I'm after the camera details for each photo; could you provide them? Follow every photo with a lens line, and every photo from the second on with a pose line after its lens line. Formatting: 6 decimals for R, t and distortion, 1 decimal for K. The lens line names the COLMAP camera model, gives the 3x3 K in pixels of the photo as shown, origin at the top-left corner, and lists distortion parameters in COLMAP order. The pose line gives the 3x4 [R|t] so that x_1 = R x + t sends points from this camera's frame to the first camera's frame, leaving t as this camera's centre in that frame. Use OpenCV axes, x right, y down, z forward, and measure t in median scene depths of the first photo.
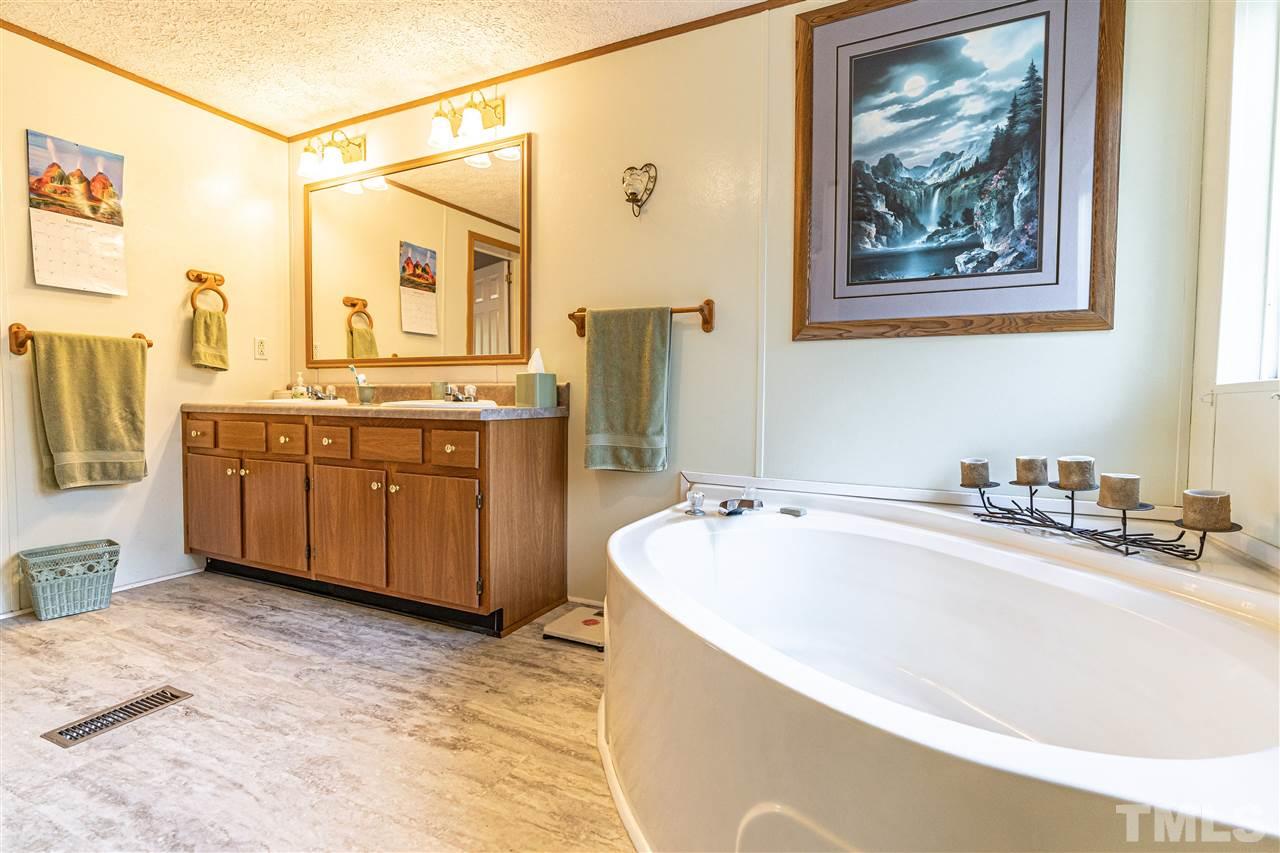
lens RADIAL K [[611.8, 0, 645.5], [0, 611.8, 429.1], [0, 0, 1]] dist [-0.040932, 0.012266]
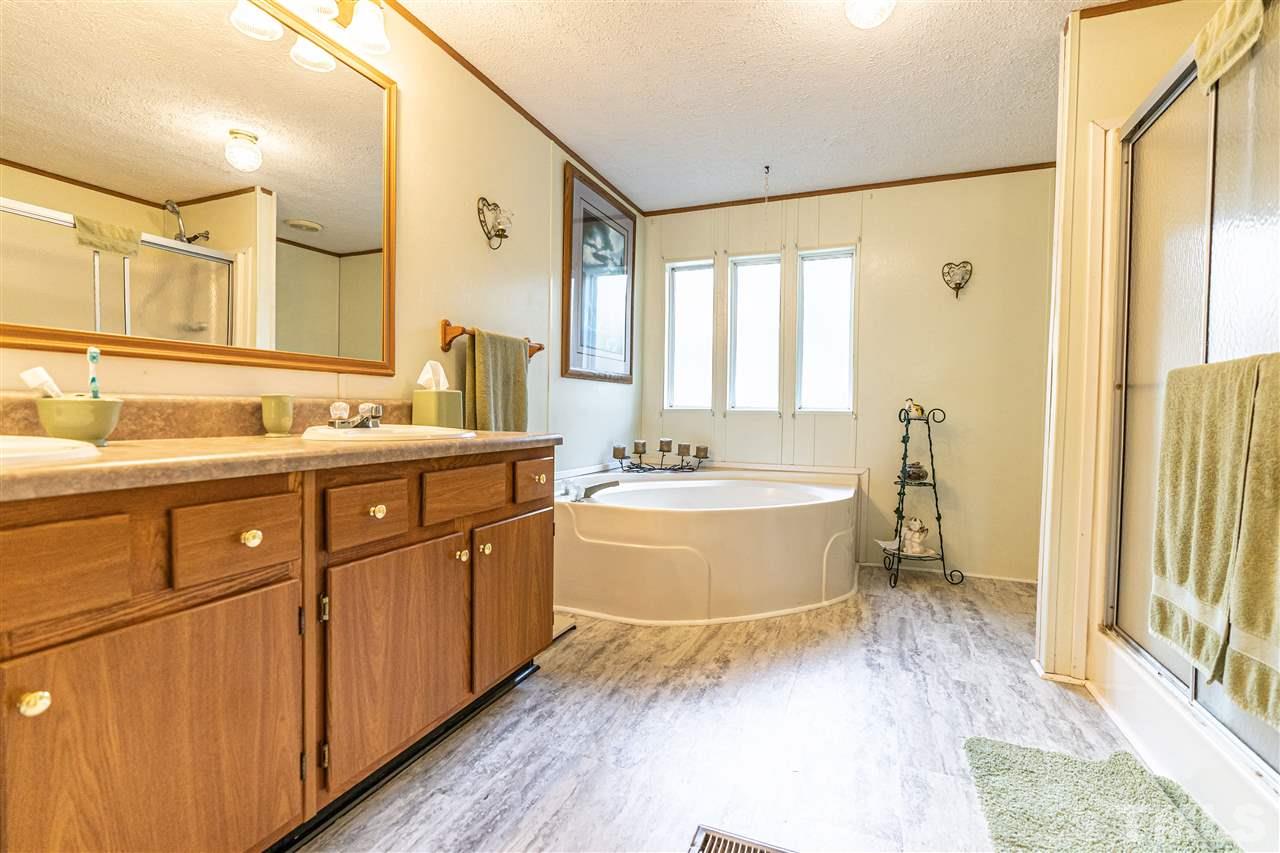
lens RADIAL K [[611.8, 0, 643.5], [0, 611.8, 429.5], [0, 0, 1]] dist [-0.040932, 0.012266]
pose [[-0.093734, -0.041215, 0.994744, -1.305389], [0.035617, 0.998364, 0.044721, -0.081696], [-0.994960, 0.039622, -0.092113, 0.982944]]
